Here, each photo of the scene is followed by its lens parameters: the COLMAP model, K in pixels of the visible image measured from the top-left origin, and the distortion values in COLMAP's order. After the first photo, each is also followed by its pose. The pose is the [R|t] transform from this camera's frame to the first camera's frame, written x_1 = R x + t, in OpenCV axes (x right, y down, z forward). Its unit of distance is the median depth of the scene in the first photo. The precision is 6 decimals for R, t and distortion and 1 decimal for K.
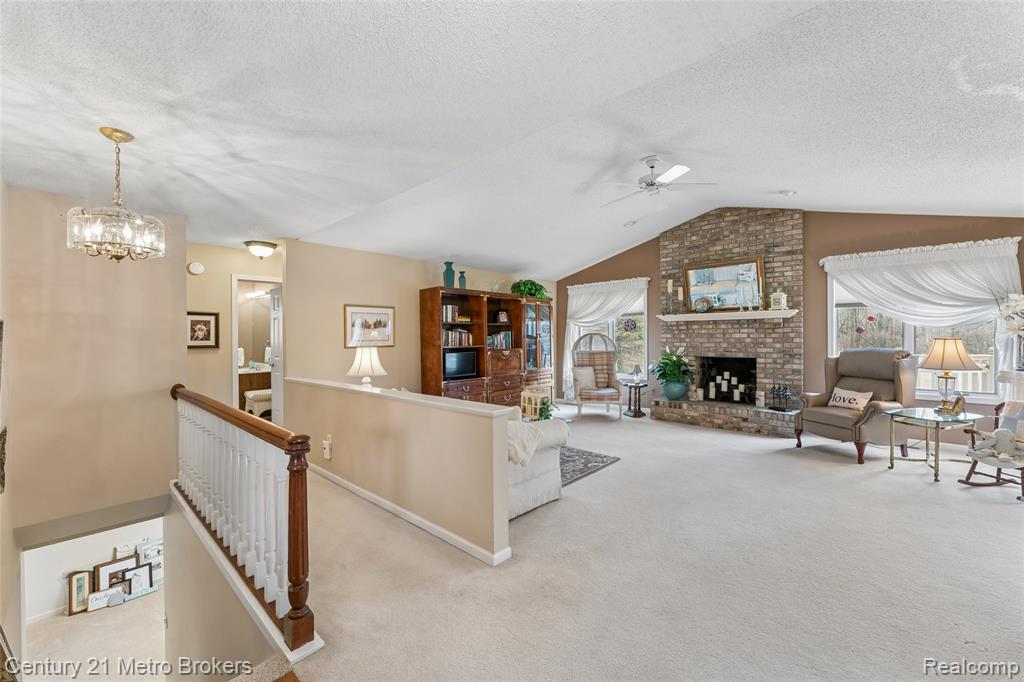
lens RADIAL K [[409.4, 0, 507.9], [0, 409.4, 337.3], [0, 0, 1]] dist [-0.006103, 0.001098]
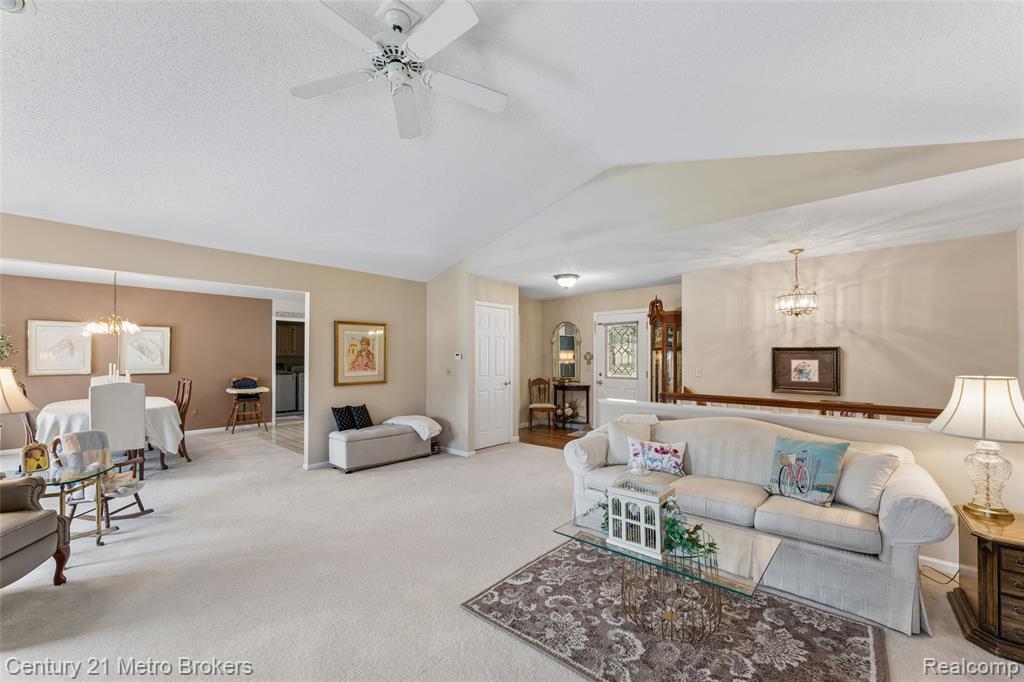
lens RADIAL K [[409.4, 0, 512.8], [0, 409.4, 354.6], [0, 0, 1]] dist [-0.006103, 0.001098]
pose [[-0.999816, 0.009252, -0.016798, 0.193260], [0.009317, 0.999949, -0.003844, -0.005036], [0.016761, -0.003999, -0.999852, 1.325690]]
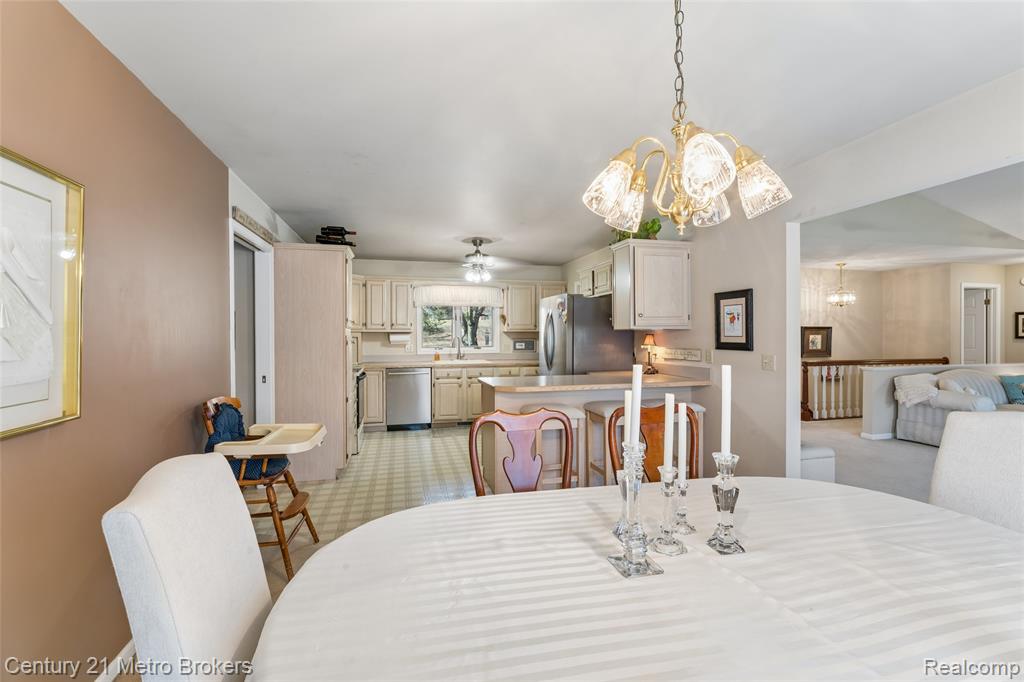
lens RADIAL K [[454.3, 0, 504.2], [0, 454.3, 340.1], [0, 0, 1]] dist [-0.005433, 0.001173]
pose [[-0.544622, 0.020693, -0.838426, 1.450831], [0.009734, 0.999784, 0.018352, -0.012521], [0.838625, 0.001834, -0.544706, 0.338337]]
